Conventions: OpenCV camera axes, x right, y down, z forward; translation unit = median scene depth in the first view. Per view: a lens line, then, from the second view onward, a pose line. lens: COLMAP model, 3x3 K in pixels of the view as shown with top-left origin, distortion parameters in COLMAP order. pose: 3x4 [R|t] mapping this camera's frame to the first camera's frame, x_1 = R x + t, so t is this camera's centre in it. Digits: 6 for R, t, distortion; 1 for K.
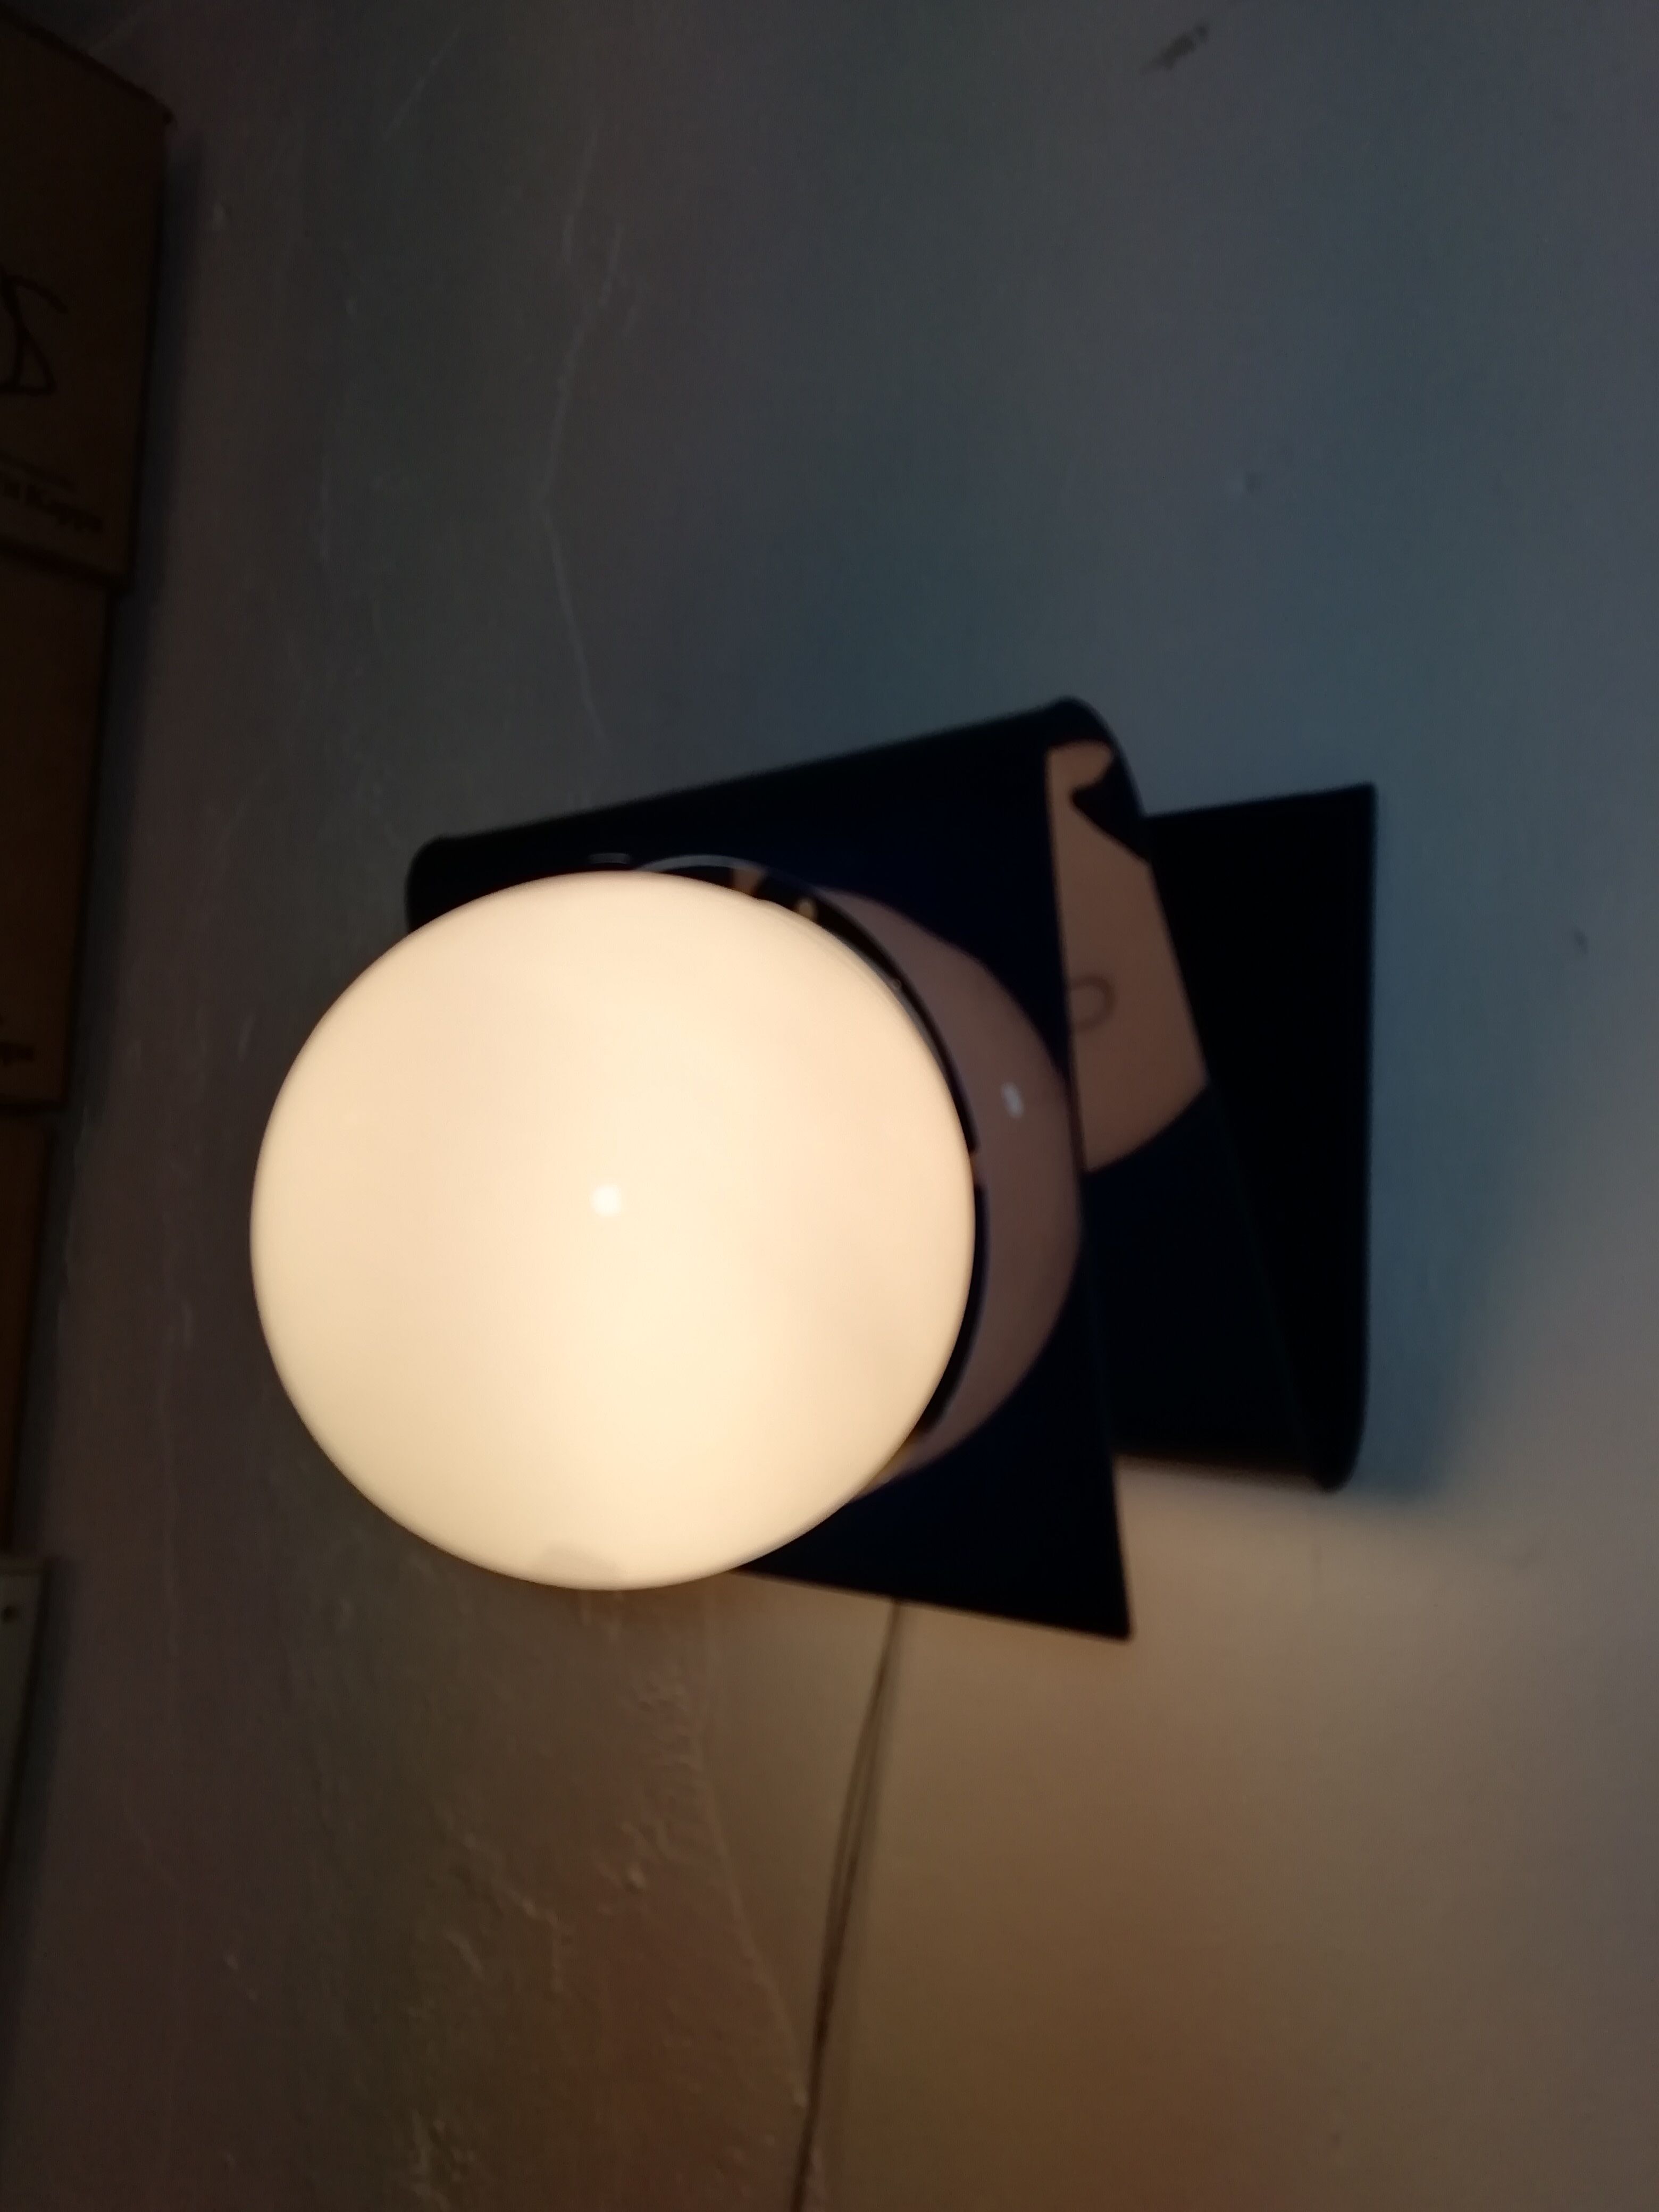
lens RADIAL K [[1626.7, 0, 820.4], [0, 1626.7, 1084.3], [0, 0, 1]] dist [0.001336, 0.027570]
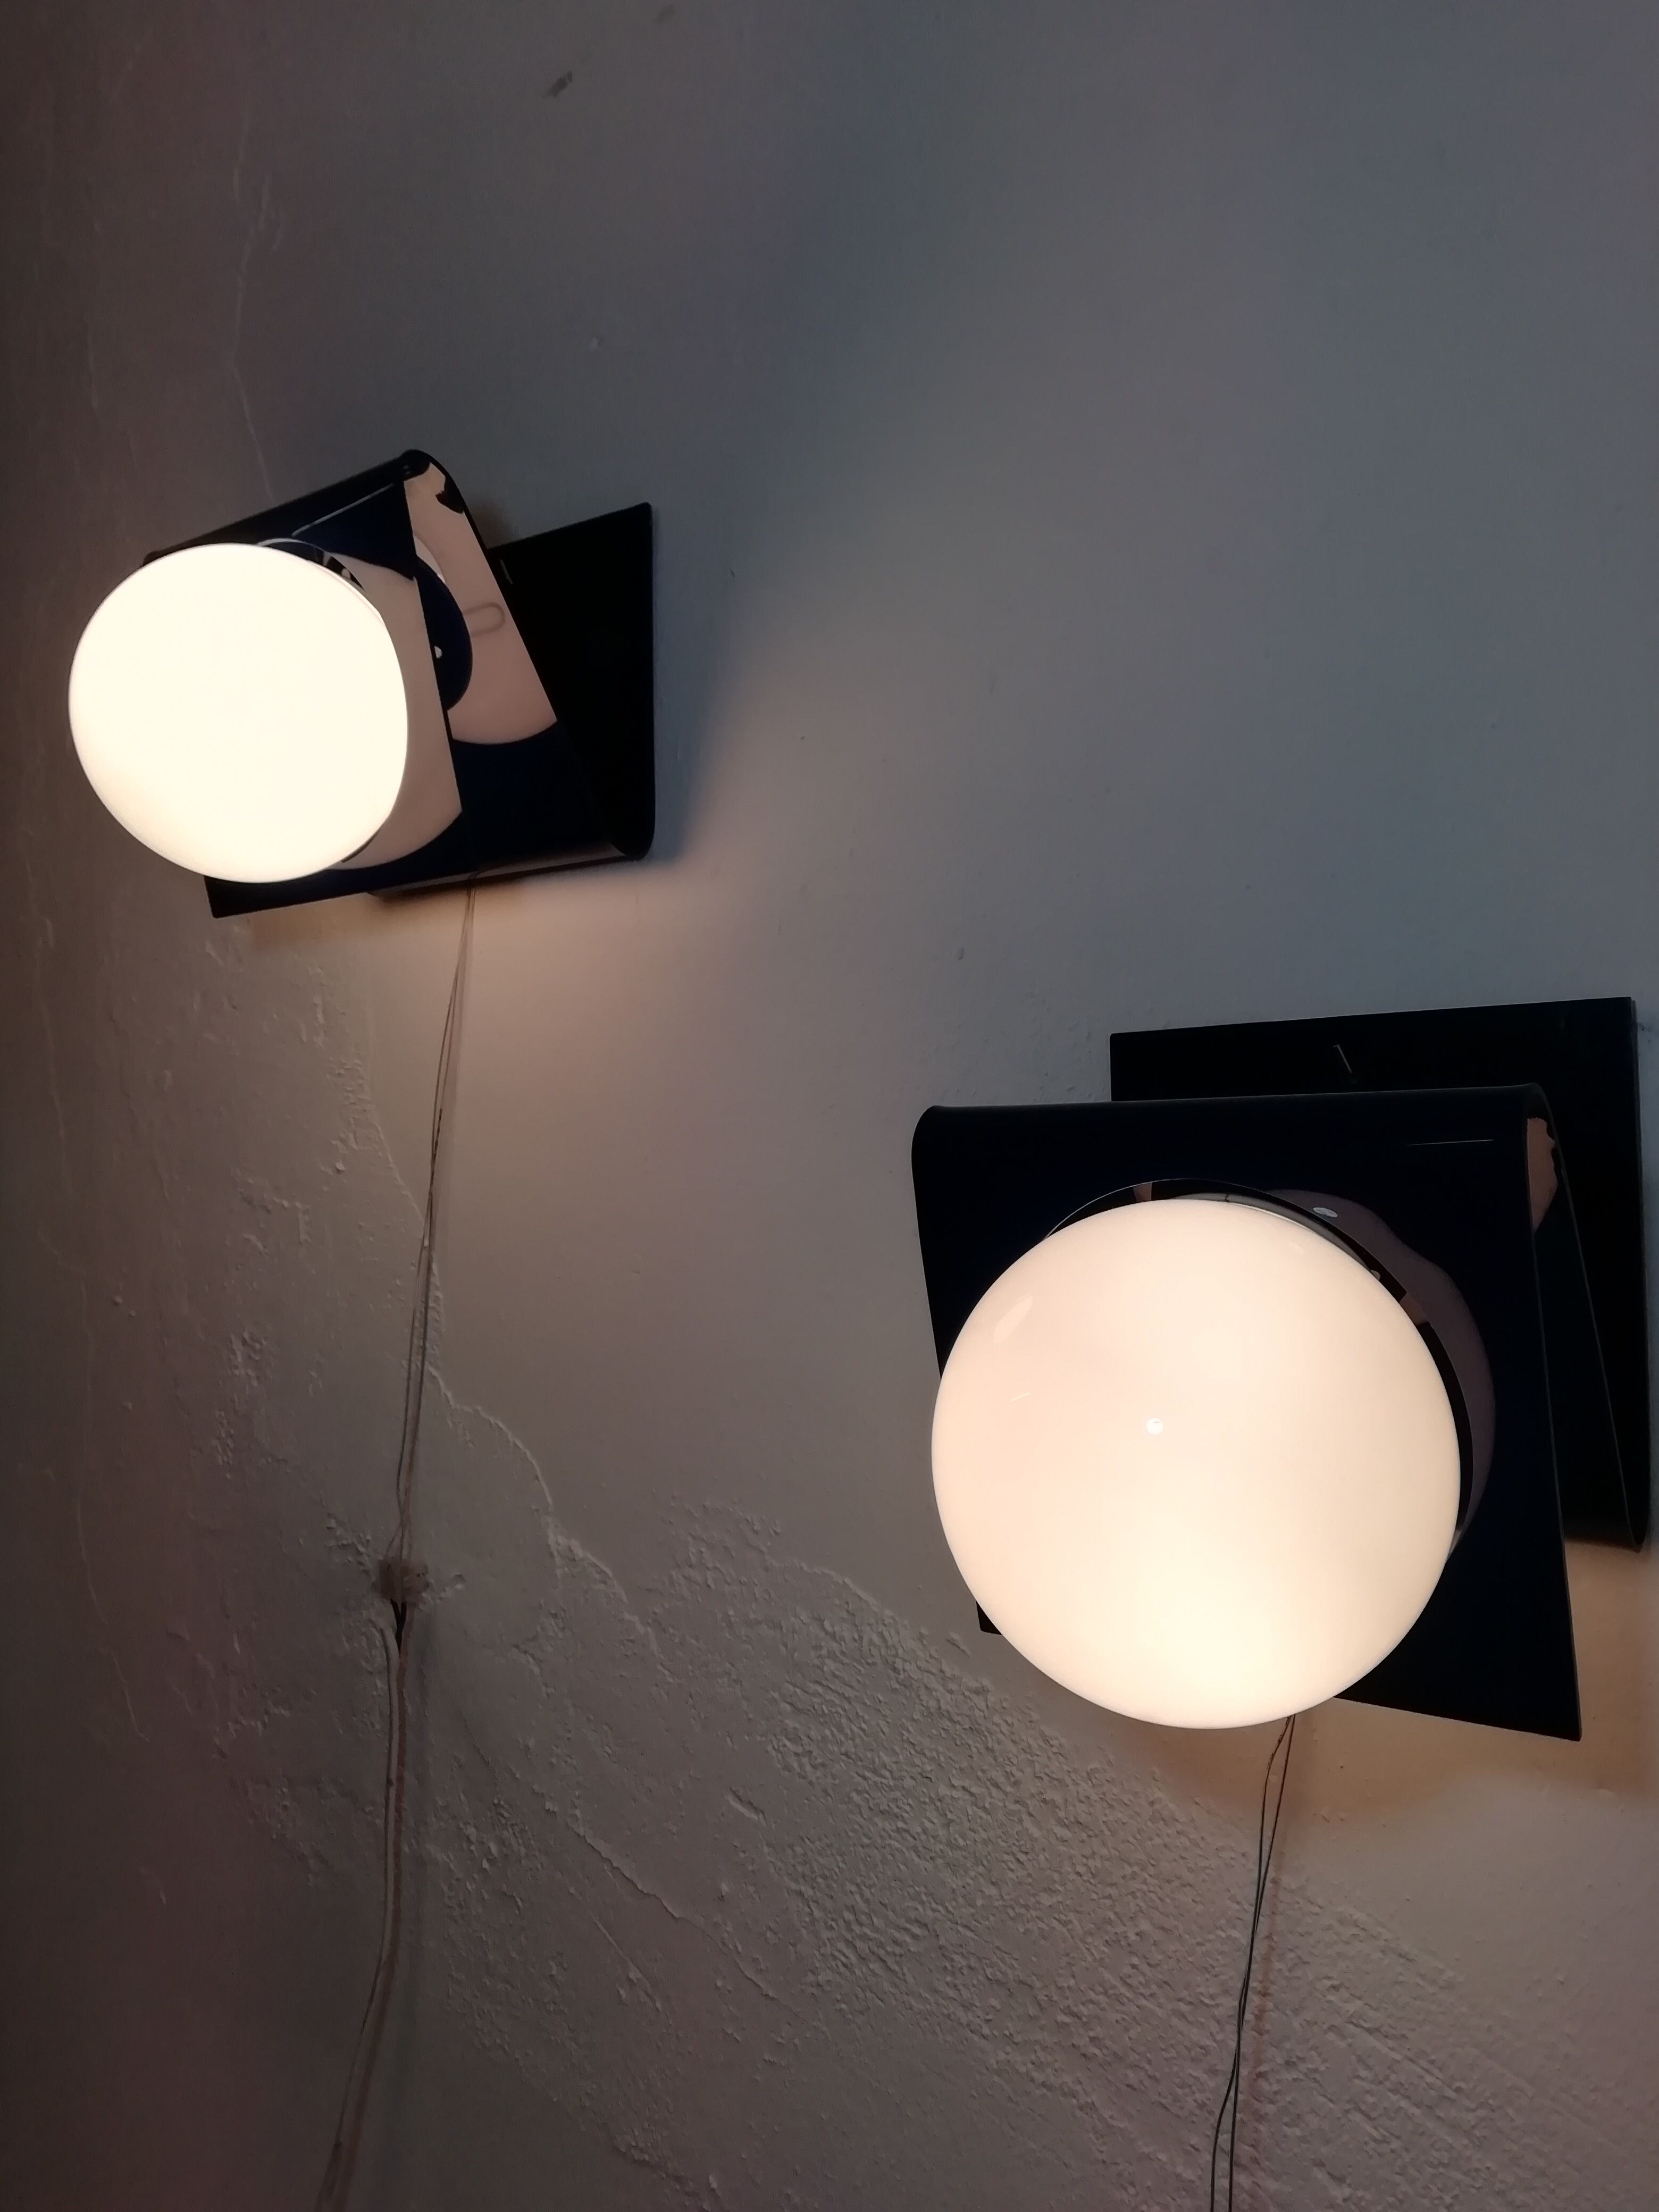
lens RADIAL K [[1626.7, 0, 814.3], [0, 1626.7, 1111.5], [0, 0, 1]] dist [0.001336, 0.027570]
pose [[0.995674, -0.061597, 0.069564, 0.276828], [0.055097, 0.994255, 0.091773, 0.286464], [-0.074818, -0.087543, 0.993347, -0.782757]]
